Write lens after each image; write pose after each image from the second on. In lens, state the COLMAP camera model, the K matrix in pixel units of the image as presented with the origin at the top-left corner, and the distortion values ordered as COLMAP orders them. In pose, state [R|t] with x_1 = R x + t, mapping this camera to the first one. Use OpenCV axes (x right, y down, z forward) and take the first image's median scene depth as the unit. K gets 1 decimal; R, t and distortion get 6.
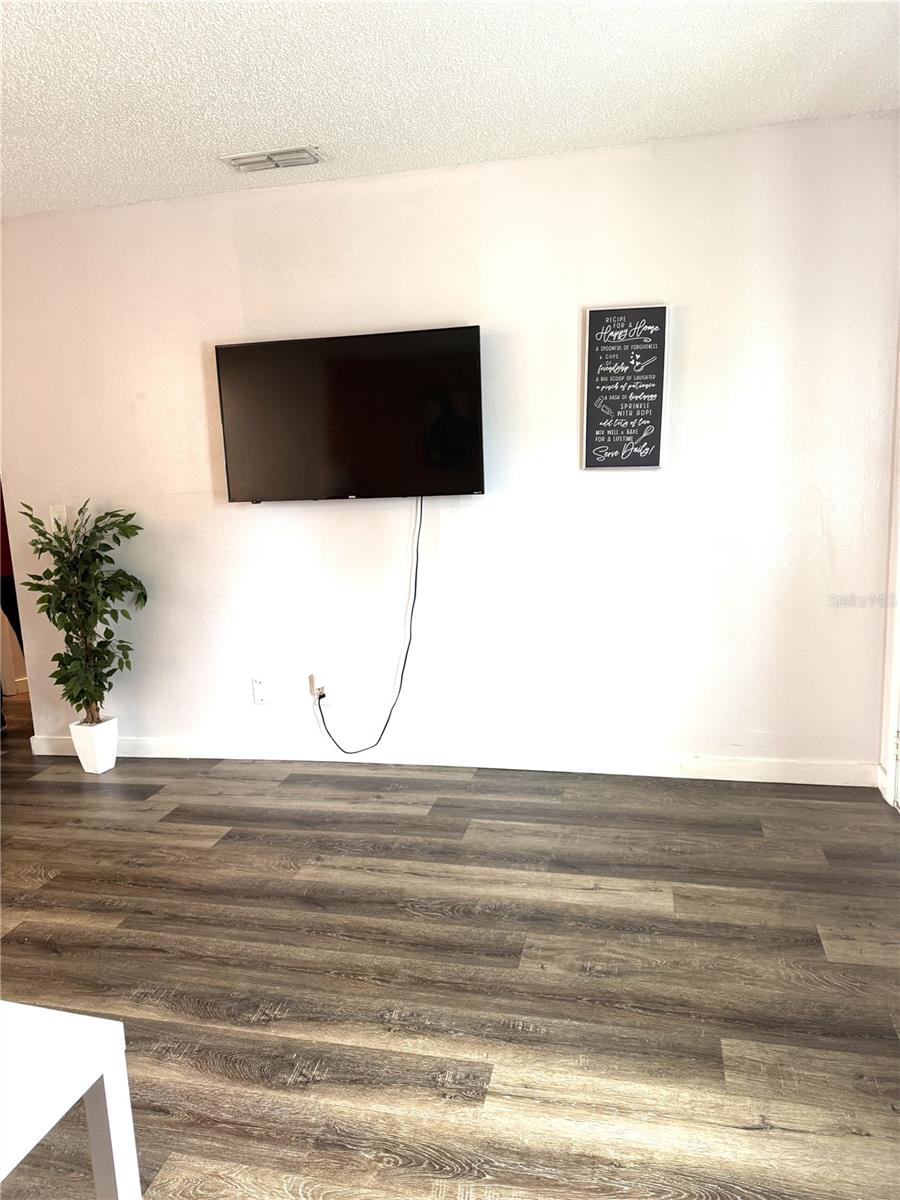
lens RADIAL K [[848.5, 0, 449.2], [0, 848.5, 600.9], [0, 0, 1]] dist [0.057188, -0.081608]
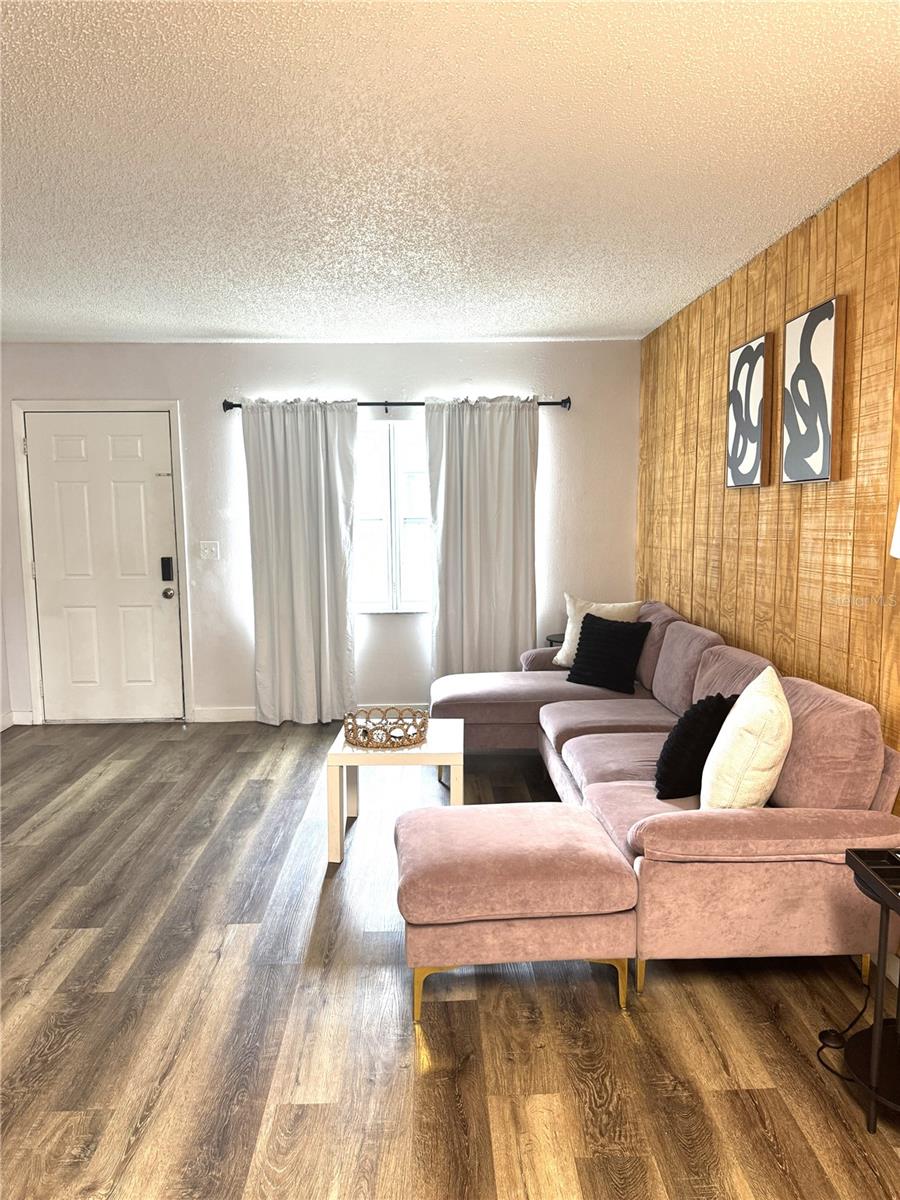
lens RADIAL K [[848.5, 0, 443.9], [0, 848.5, 601.0], [0, 0, 1]] dist [0.057188, -0.081608]
pose [[-0.242685, -0.074969, 0.967204, -1.847535], [0.190798, 0.973848, 0.123358, -0.090201], [-0.951157, 0.214477, -0.222034, 0.741566]]
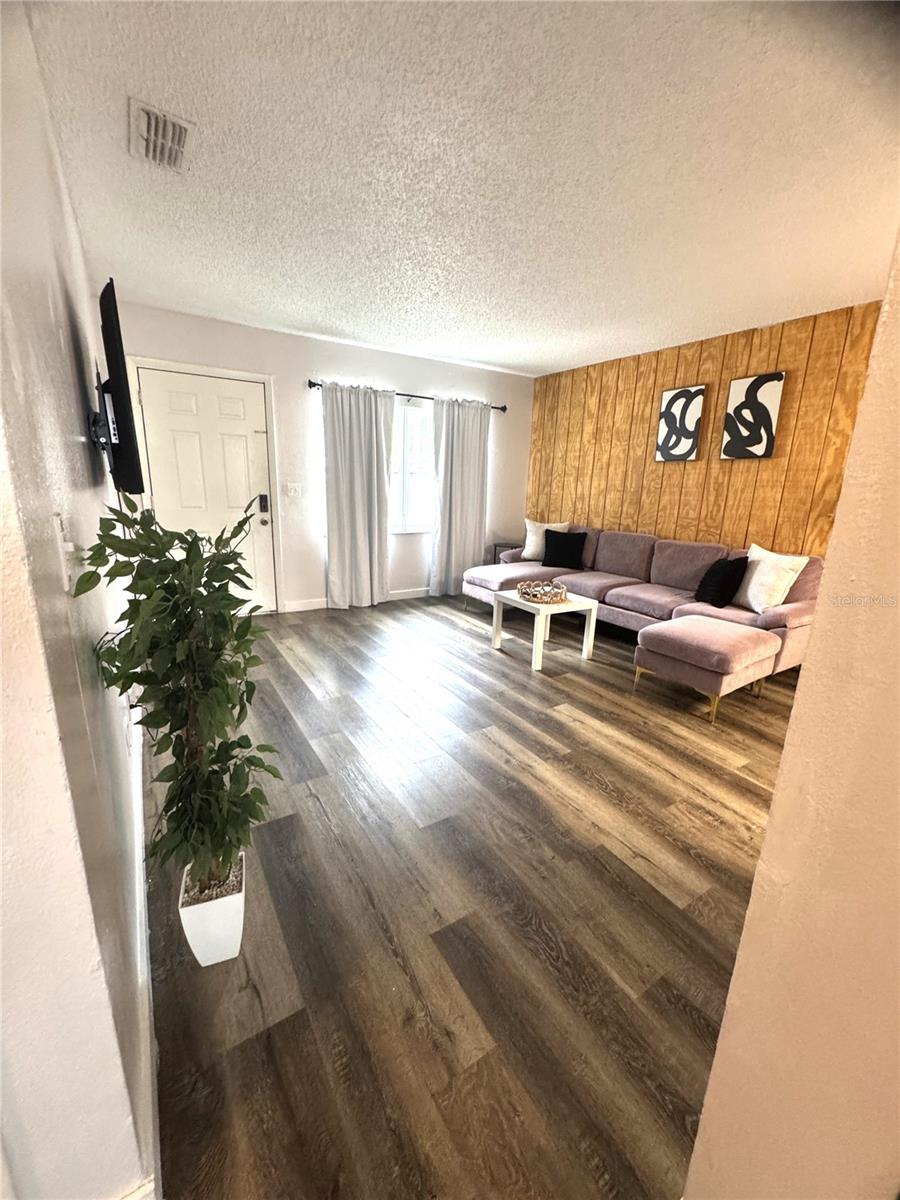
lens RADIAL K [[481.8, 0, 455.2], [0, 481.8, 606.0], [0, 0, 1]] dist [-0.004891, 0.000026]
pose [[-0.709484, -0.163744, 0.685434, -1.208761], [0.120586, 0.930079, 0.347004, -0.213935], [-0.694328, 0.328848, -0.640131, 1.706909]]
